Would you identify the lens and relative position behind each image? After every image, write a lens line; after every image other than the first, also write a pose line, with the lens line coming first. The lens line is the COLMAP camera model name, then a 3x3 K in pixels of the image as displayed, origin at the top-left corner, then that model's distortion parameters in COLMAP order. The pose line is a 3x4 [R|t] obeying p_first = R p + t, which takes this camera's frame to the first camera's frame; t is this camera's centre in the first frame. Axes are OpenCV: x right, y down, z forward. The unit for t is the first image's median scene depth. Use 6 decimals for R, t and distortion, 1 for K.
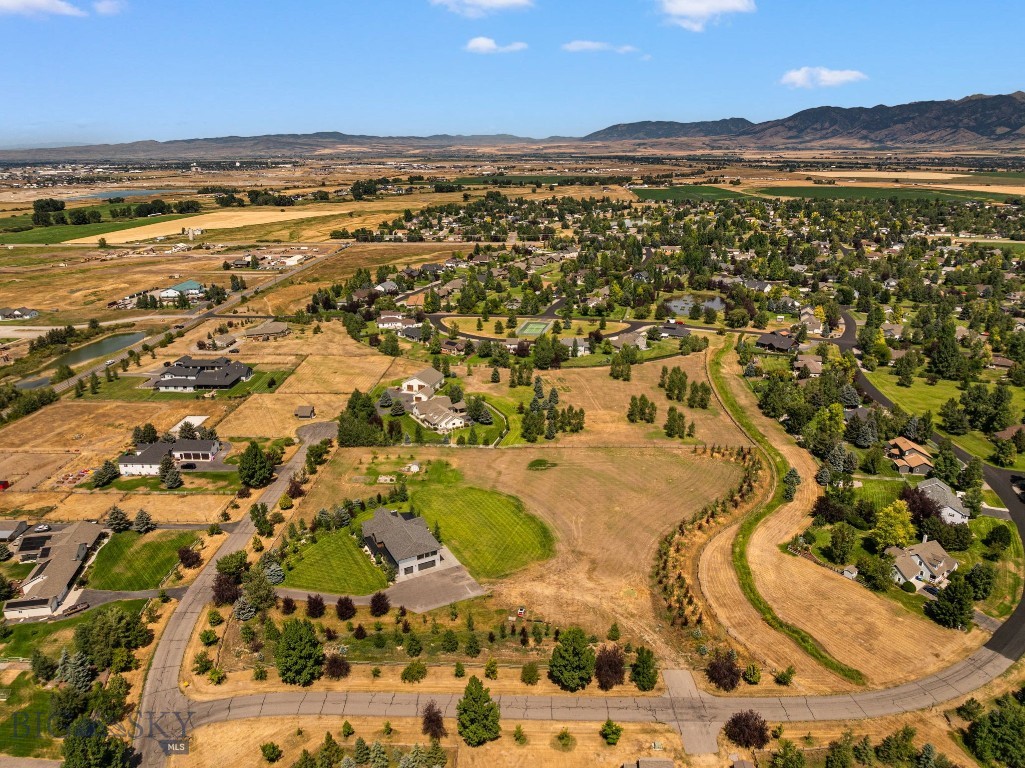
lens RADIAL K [[715.4, 0, 512.5], [0, 715.4, 384.0], [0, 0, 1]] dist [-0.039001, 0.000821]
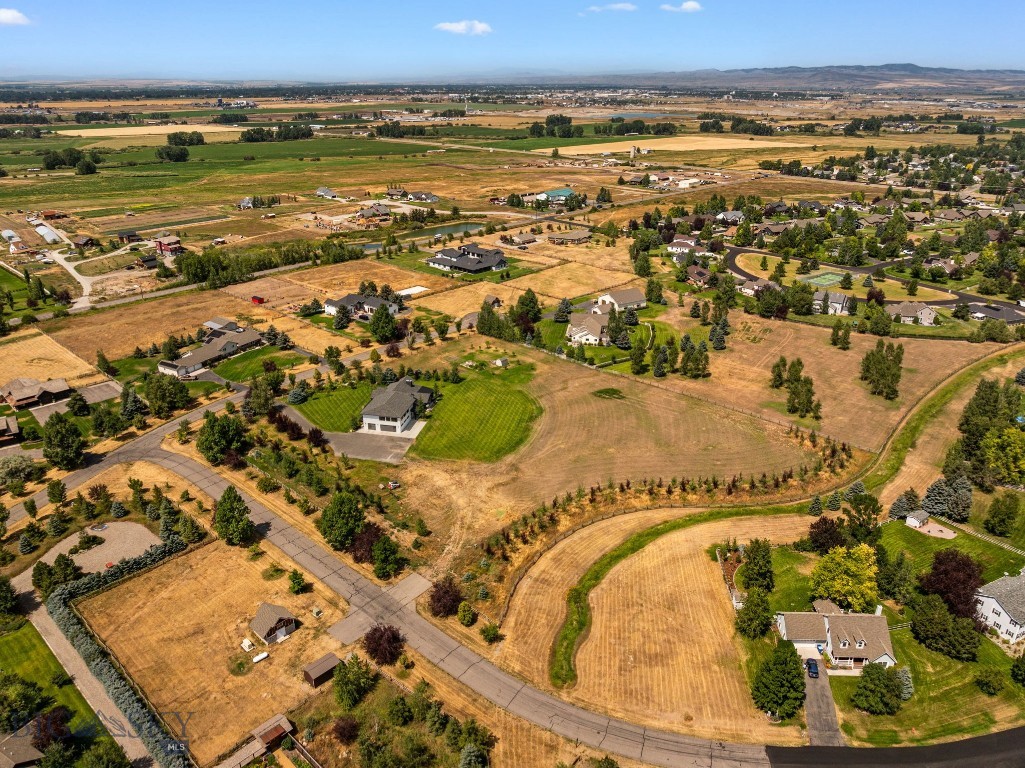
lens RADIAL K [[717.9, 0, 512.5], [0, 717.9, 384.0], [0, 0, 1]] dist [-0.036929, 0.006957]
pose [[0.760557, 0.259775, -0.595038, 0.518090], [-0.208997, 0.965645, 0.154437, -0.018057], [0.614714, 0.006903, 0.788720, 0.188684]]
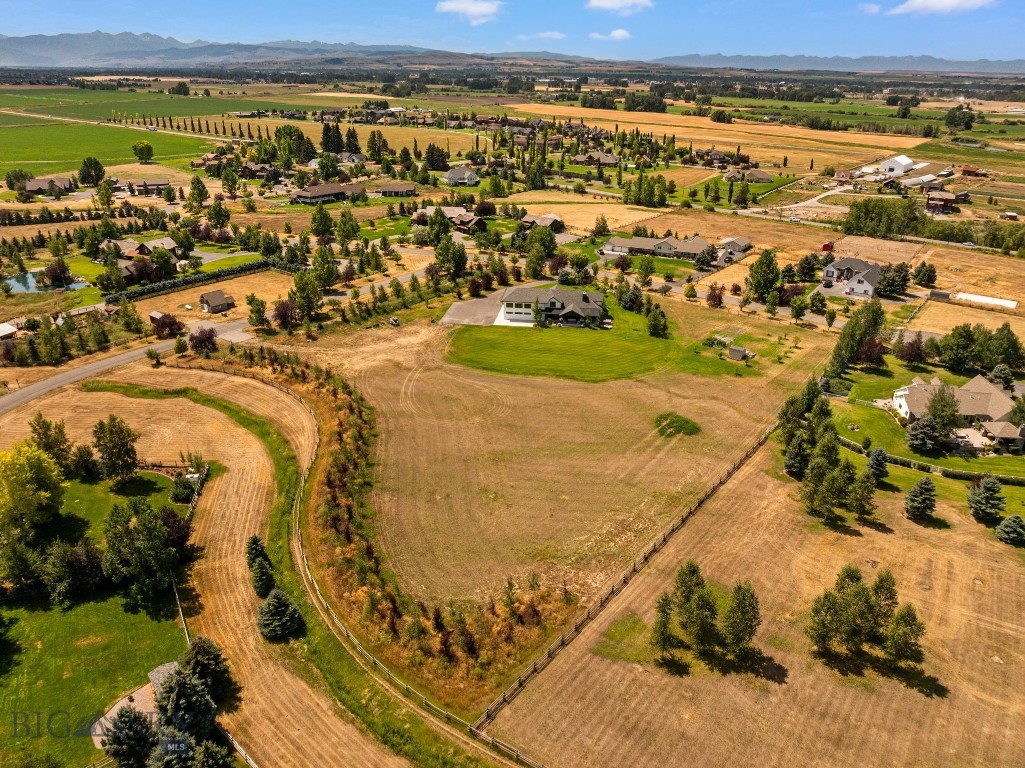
lens RADIAL K [[717.9, 0, 512.5], [0, 717.9, 384.0], [0, 0, 1]] dist [-0.036929, 0.006957]
pose [[-0.590672, 0.324724, -0.738689, 0.543685], [-0.262414, 0.788387, 0.556404, -0.200415], [0.763050, 0.522495, -0.380465, 1.141958]]
